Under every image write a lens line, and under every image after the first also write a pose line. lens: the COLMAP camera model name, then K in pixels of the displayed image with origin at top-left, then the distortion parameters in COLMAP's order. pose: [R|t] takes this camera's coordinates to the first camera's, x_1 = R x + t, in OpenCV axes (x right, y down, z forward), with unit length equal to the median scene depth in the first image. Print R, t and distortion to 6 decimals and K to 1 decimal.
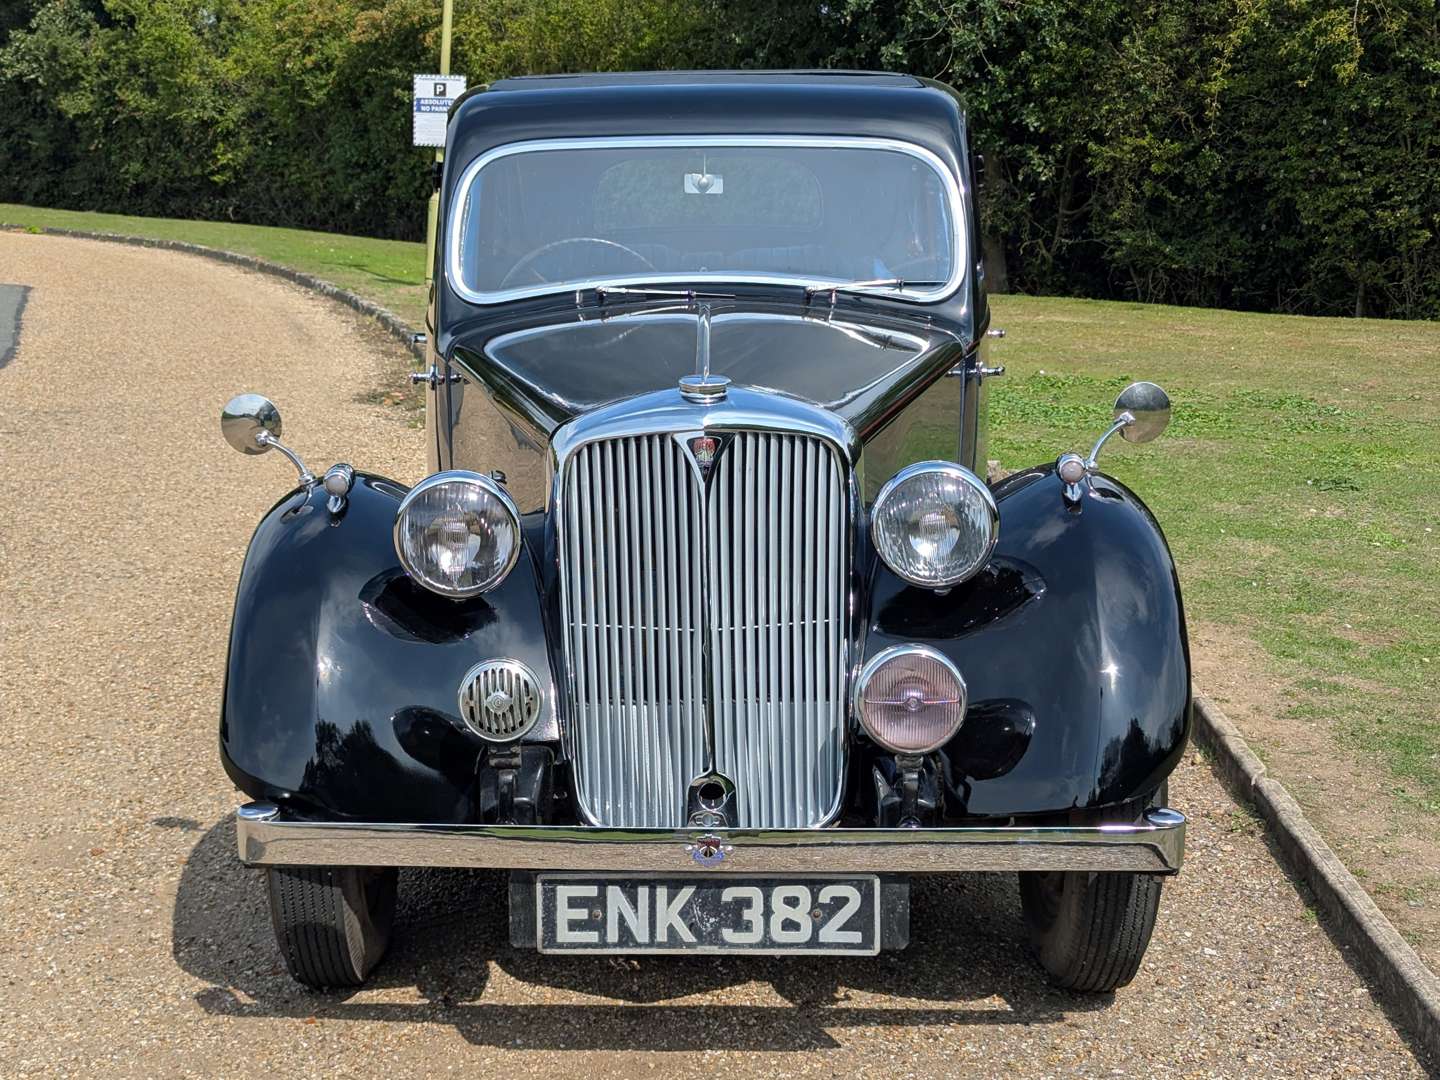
lens RADIAL K [[2351.2, 0, 669.8], [0, 2351.2, 544.5], [0, 0, 1]] dist [0.006090, 0.112880]
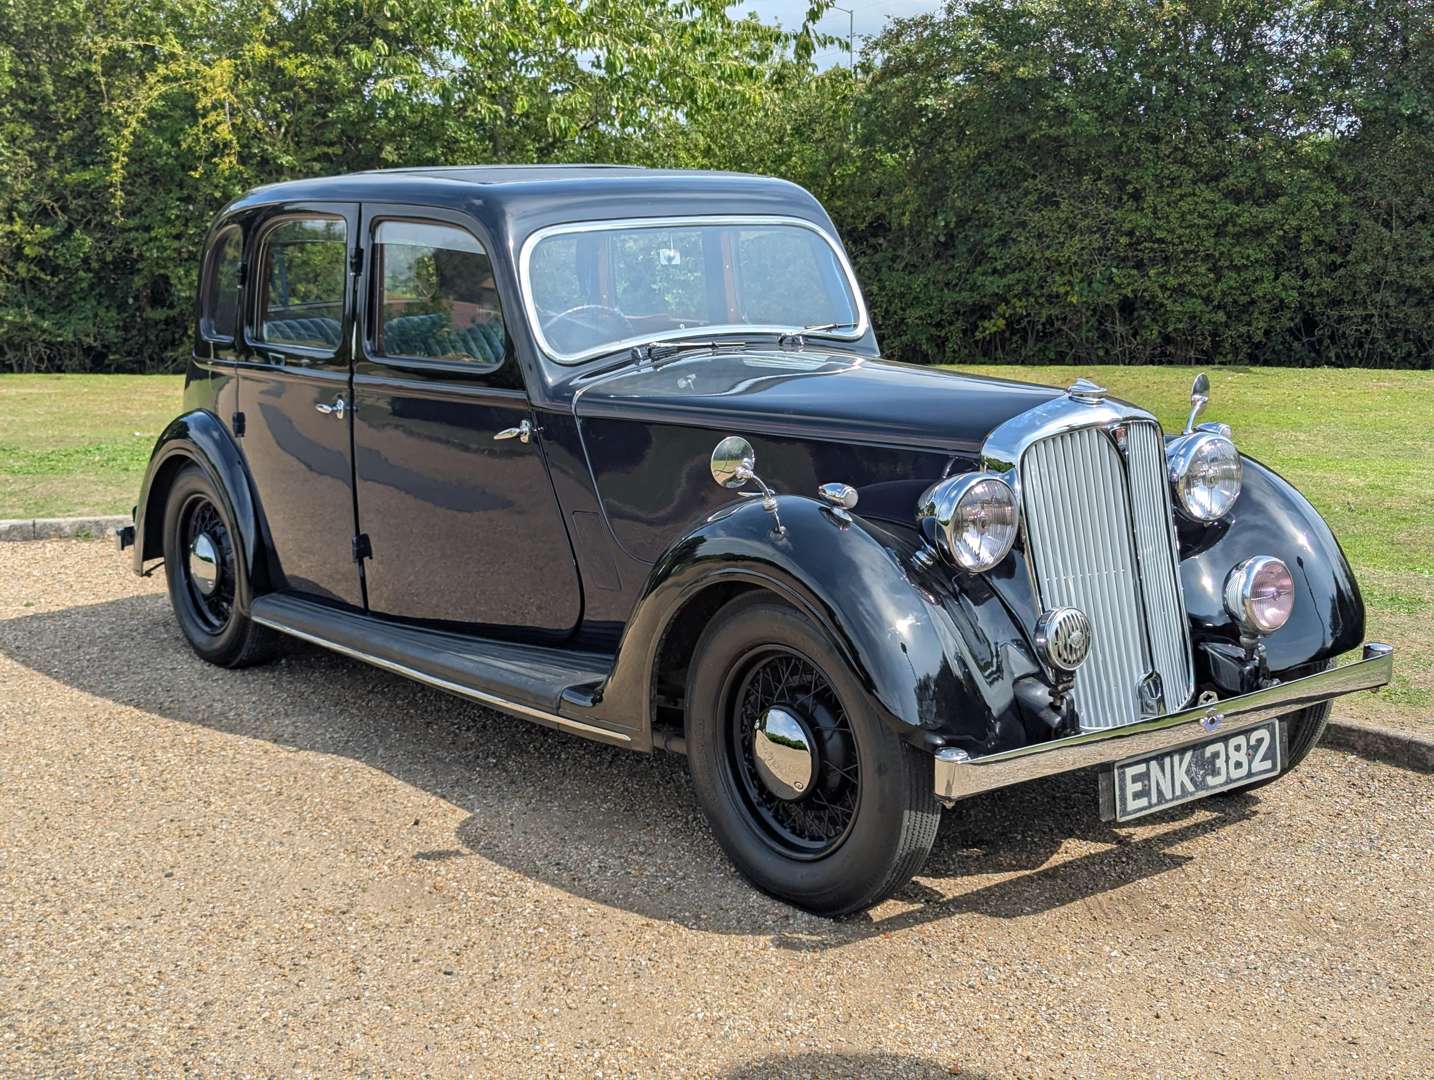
lens RADIAL K [[2116.3, 0, 717.0], [0, 2116.3, 540.0], [0, 0, 1]] dist [0.031971, -0.022468]
pose [[0.752323, -0.116650, 0.648385, -0.987292], [0.131522, 0.990981, 0.025680, -0.045321], [-0.645533, 0.065957, 0.760879, 0.223769]]
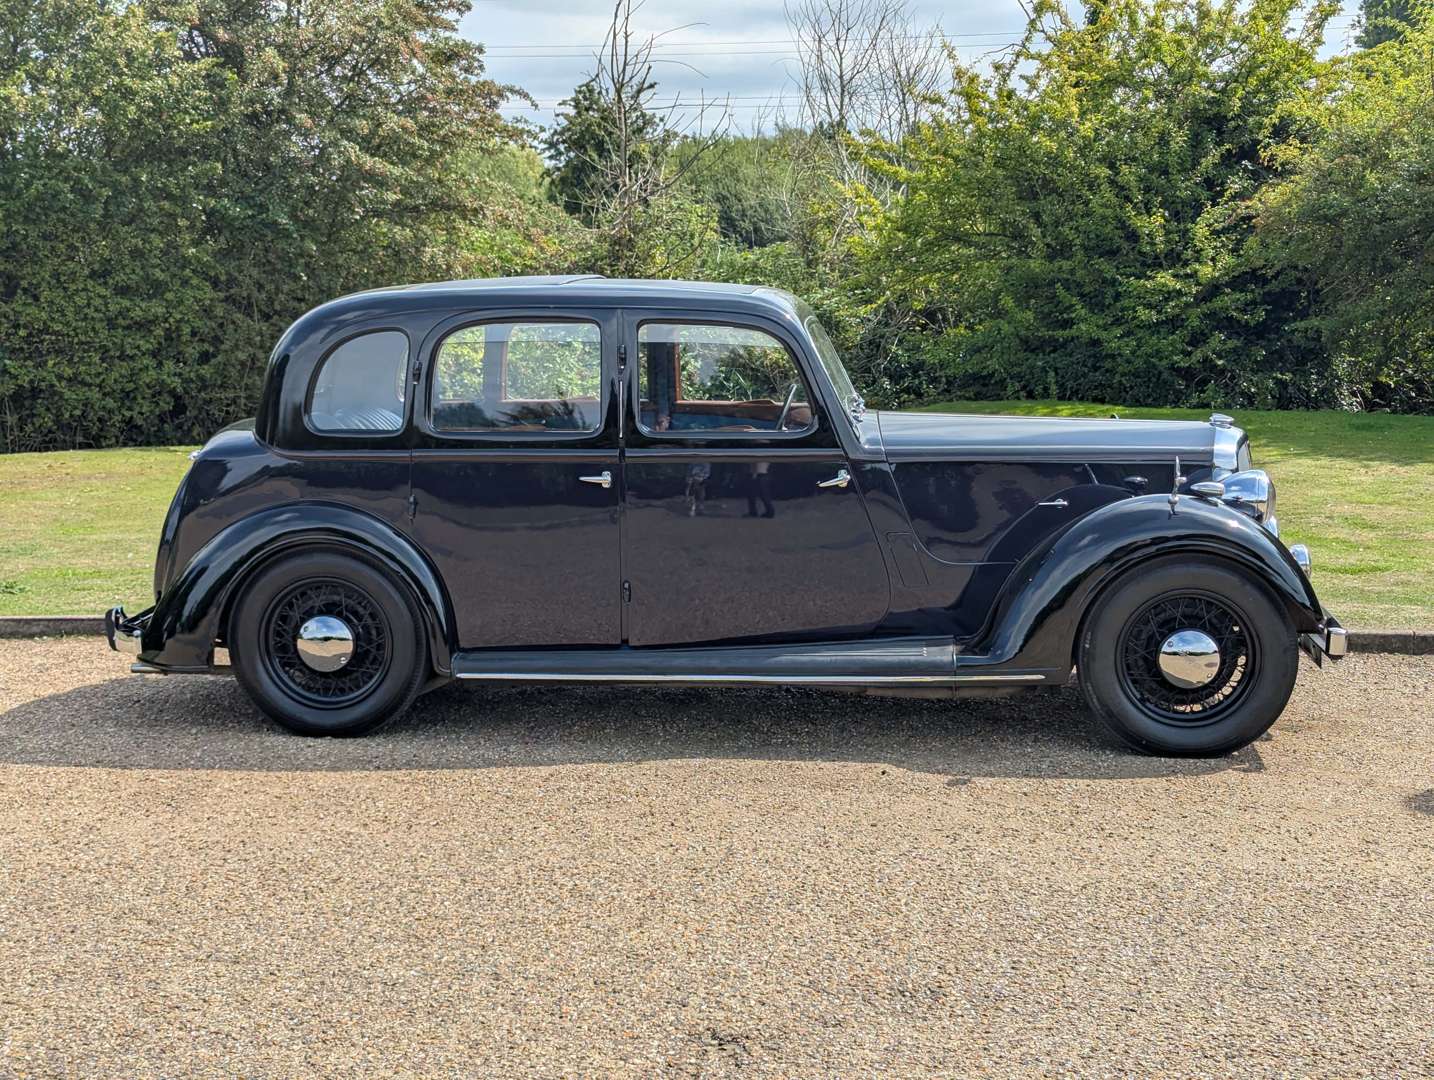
lens RADIAL K [[2116.3, 0, 717.0], [0, 2116.3, 540.0], [0, 0, 1]] dist [0.031971, -0.022468]
pose [[0.029143, -0.127531, 0.991406, -2.084959], [0.180257, 0.976238, 0.120281, -0.304873], [-0.983188, 0.175203, 0.051438, 1.460397]]
